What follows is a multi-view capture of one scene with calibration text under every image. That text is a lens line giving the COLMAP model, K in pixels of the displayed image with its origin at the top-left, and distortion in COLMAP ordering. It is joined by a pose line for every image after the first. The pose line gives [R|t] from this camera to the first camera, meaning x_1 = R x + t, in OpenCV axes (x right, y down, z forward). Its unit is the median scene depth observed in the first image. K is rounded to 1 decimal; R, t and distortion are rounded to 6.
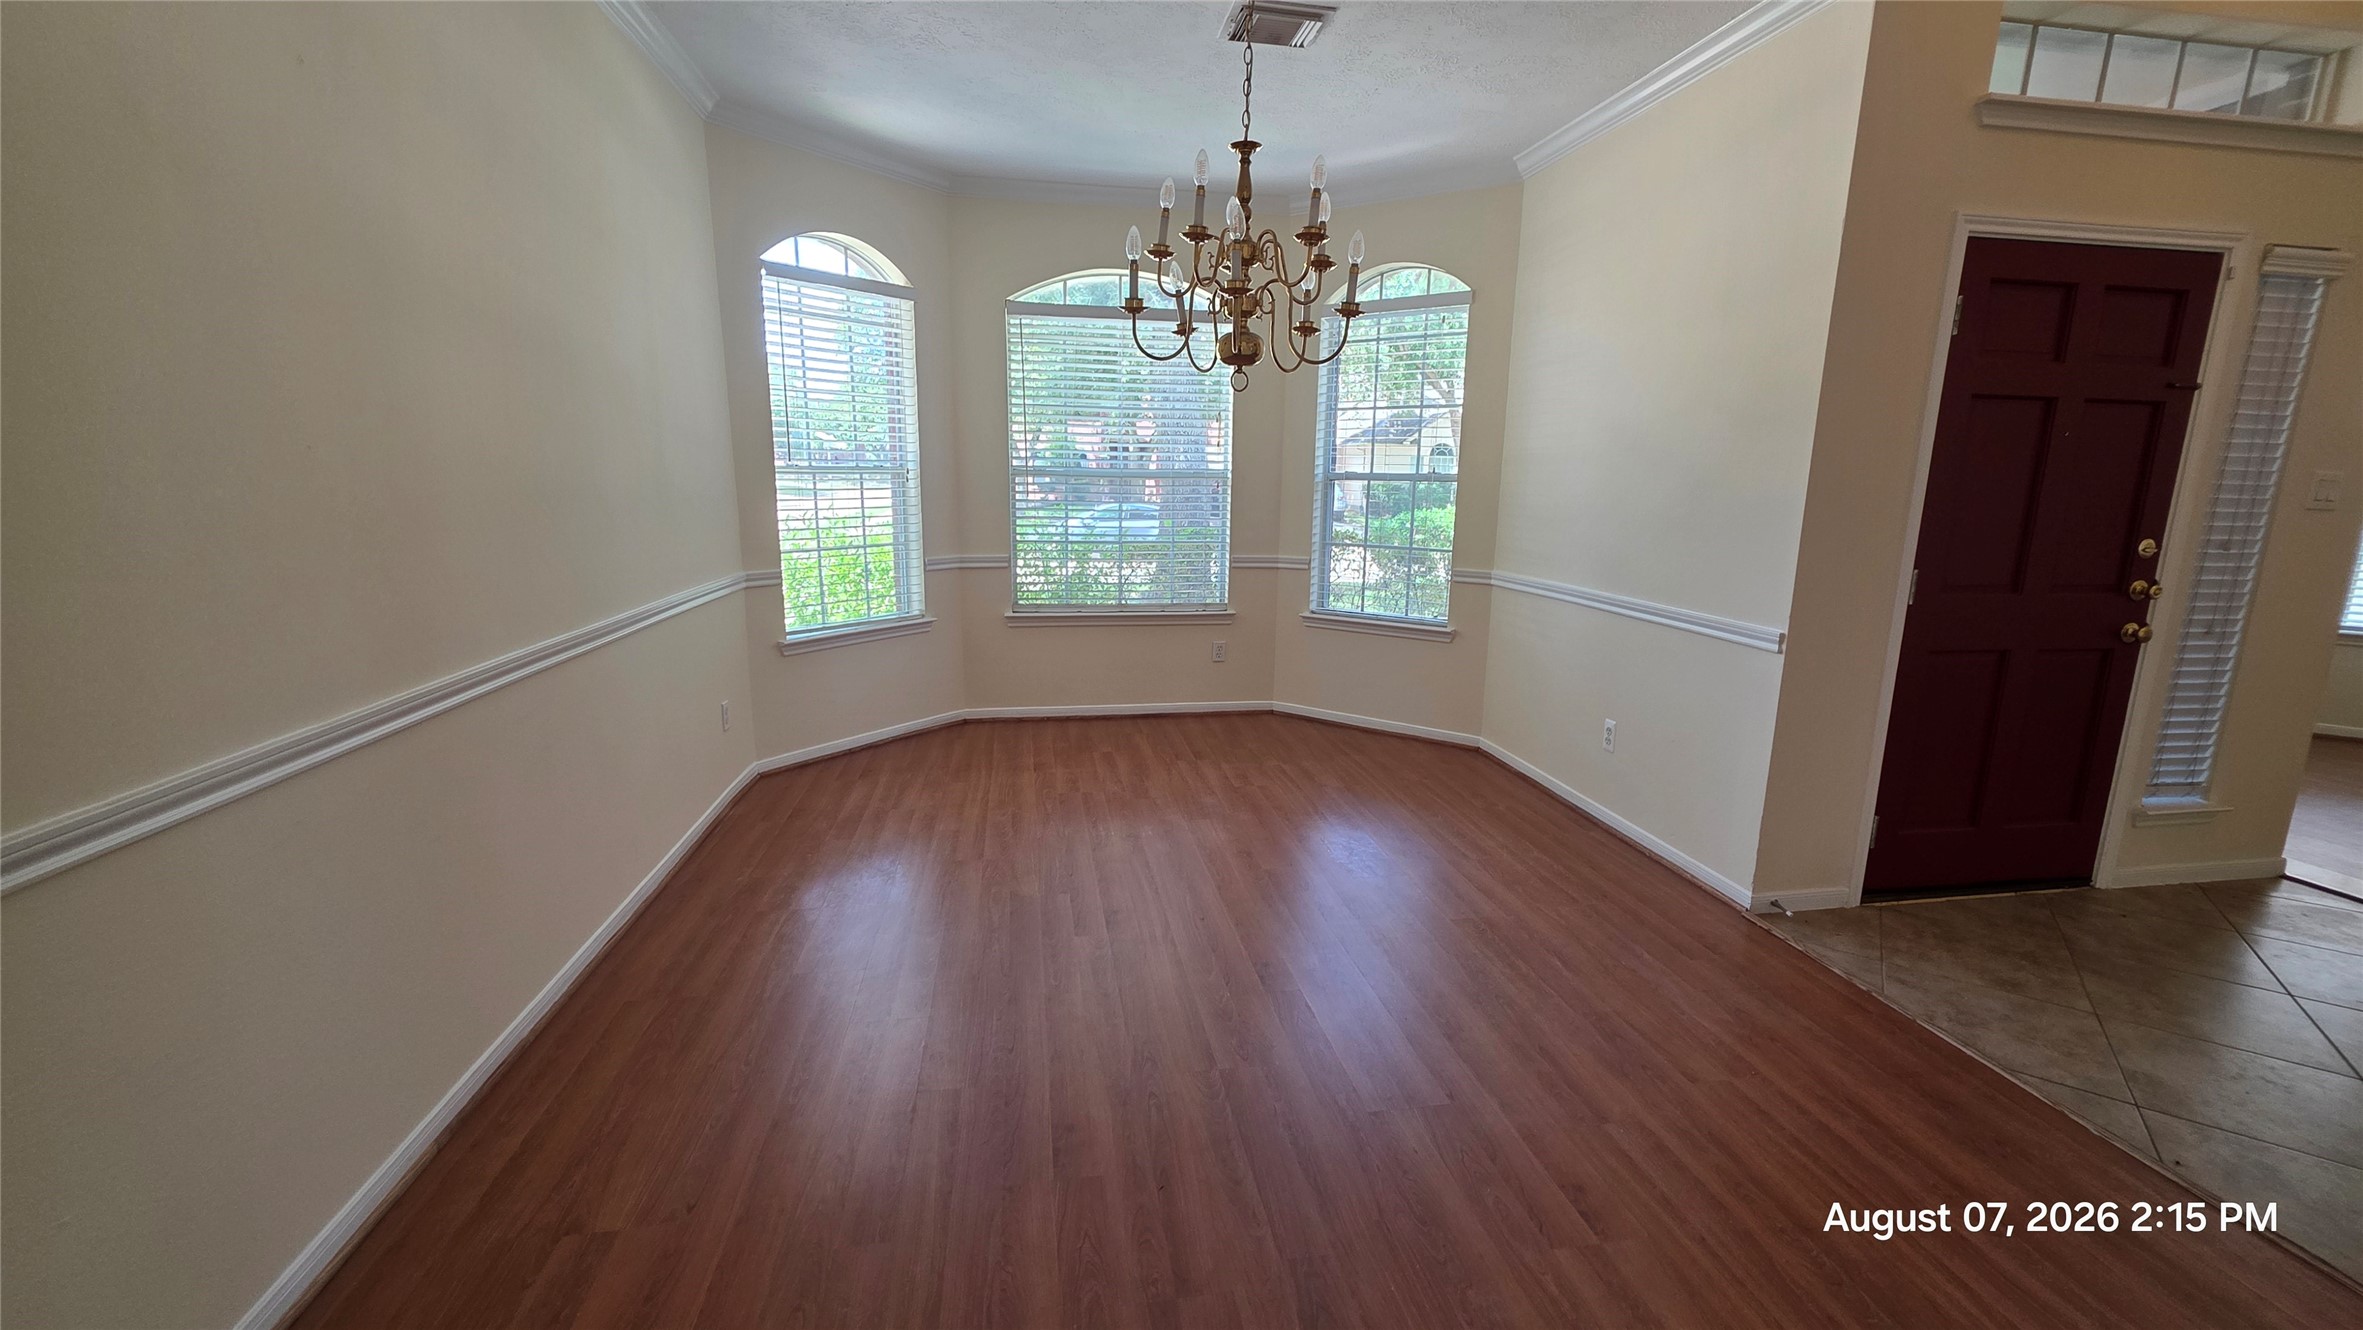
lens RADIAL K [[943.8, 0, 1166.9], [0, 943.8, 662.0], [0, 0, 1]] dist [-0.000013, 0.000739]
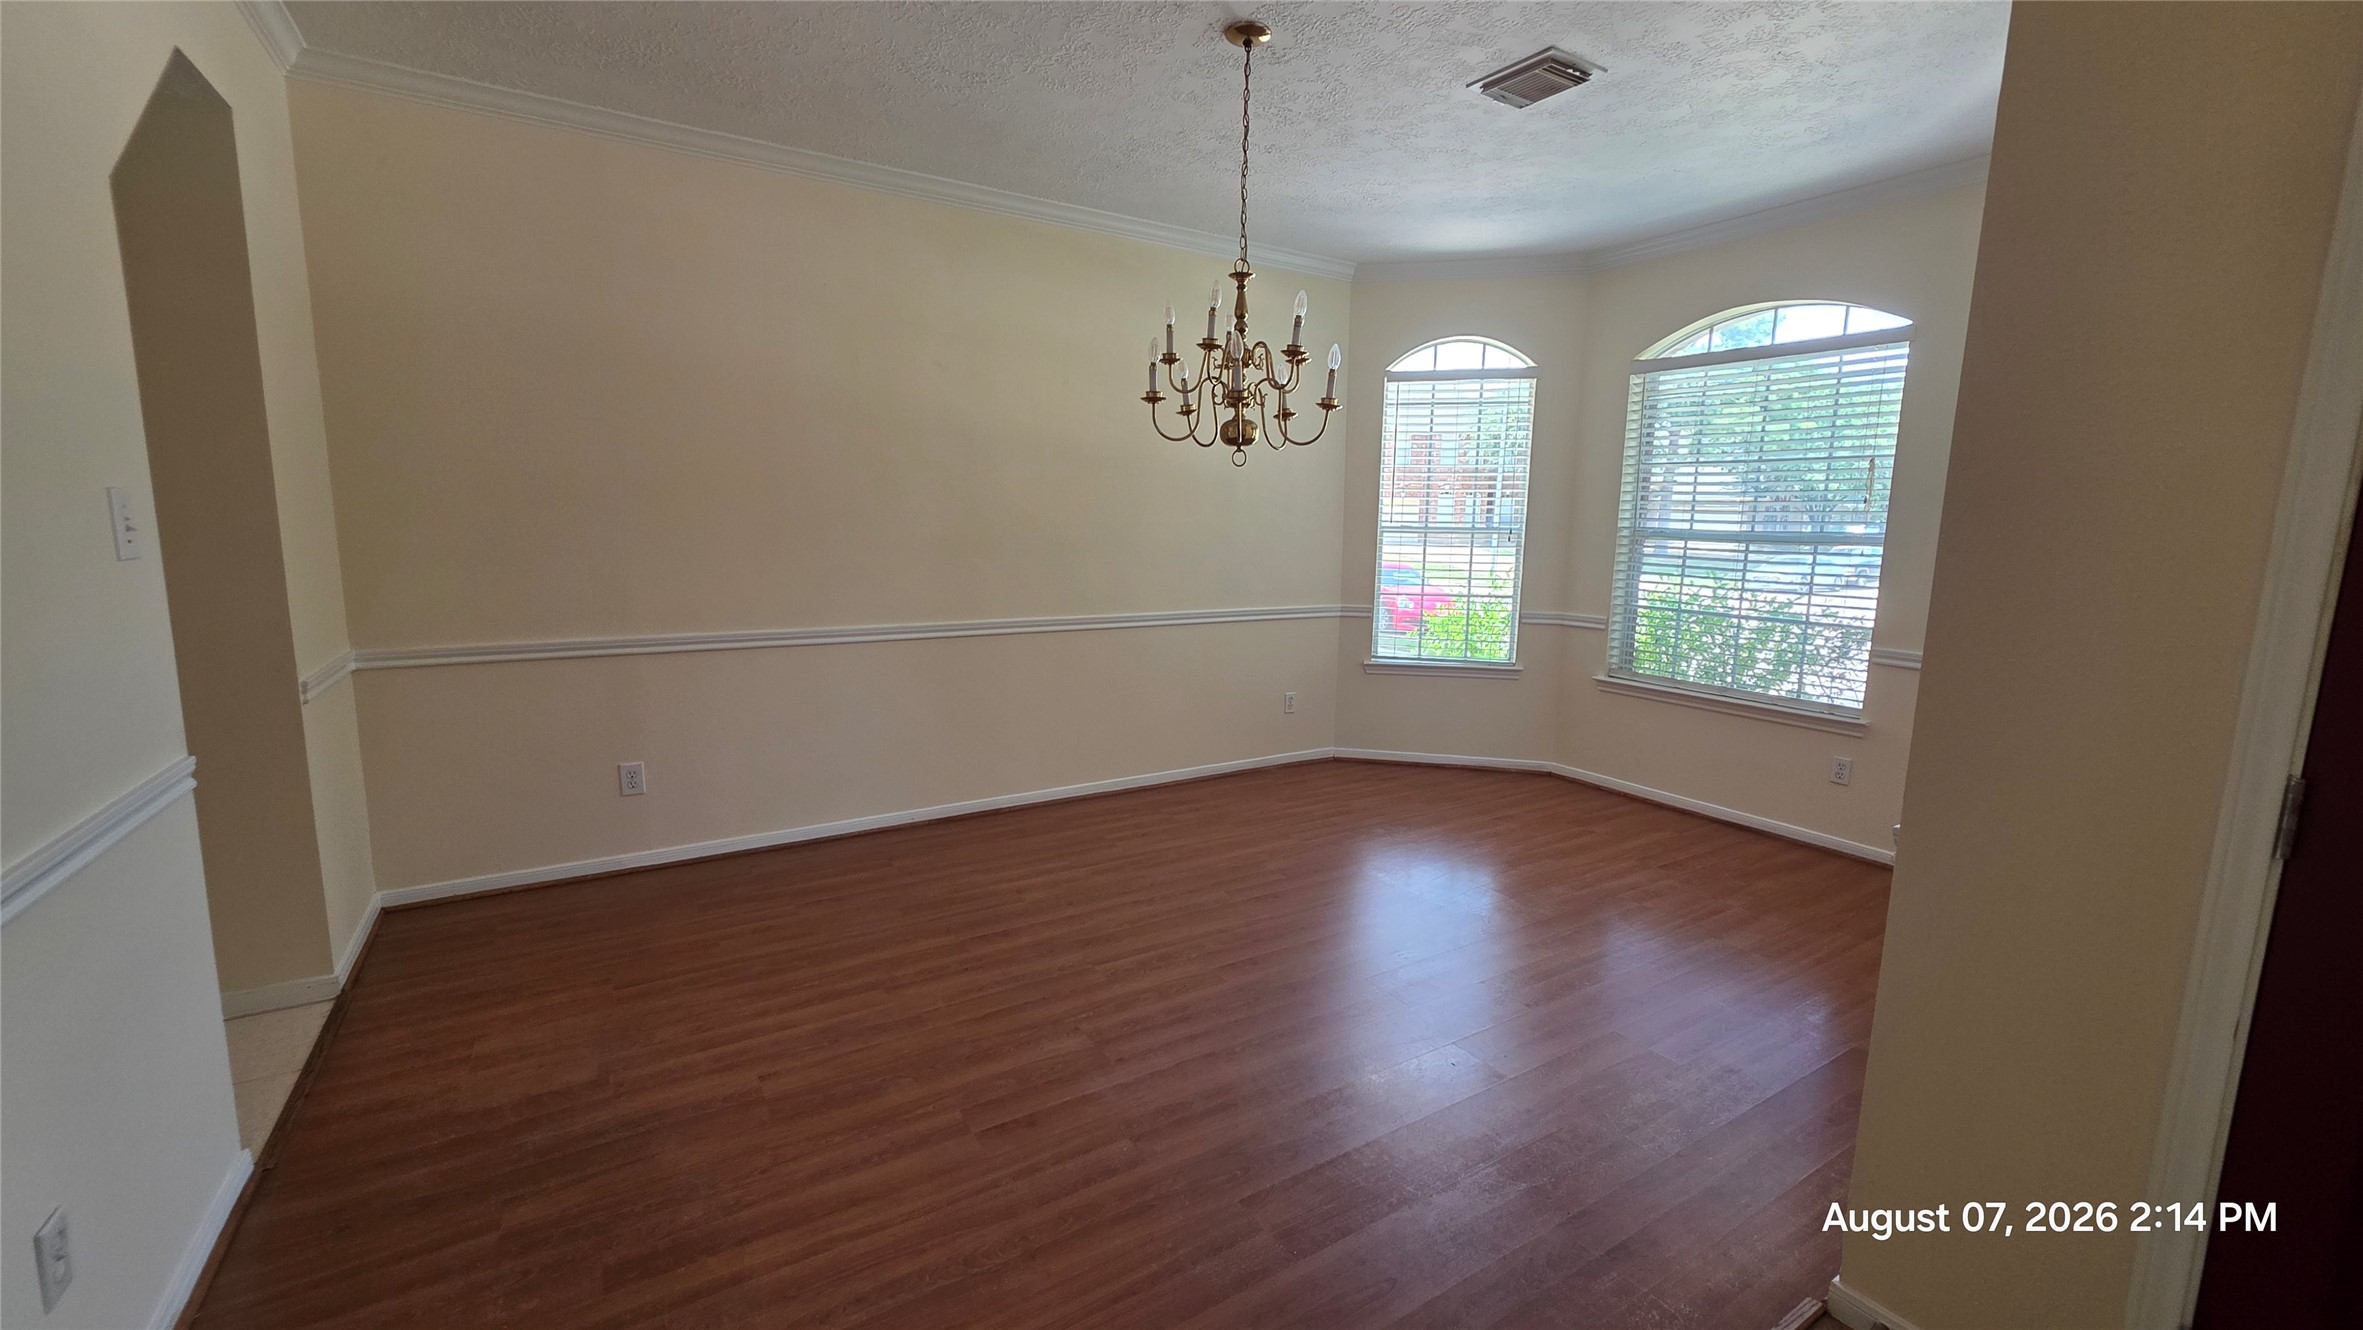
lens RADIAL K [[943.8, 0, 1200.5], [0, 943.8, 659.9], [0, 0, 1]] dist [-0.000013, 0.000739]
pose [[0.396933, 0.132127, -0.908288, 0.659286], [-0.192313, 0.979591, 0.058457, -0.054962], [0.897474, 0.151472, 0.414241, 0.262085]]
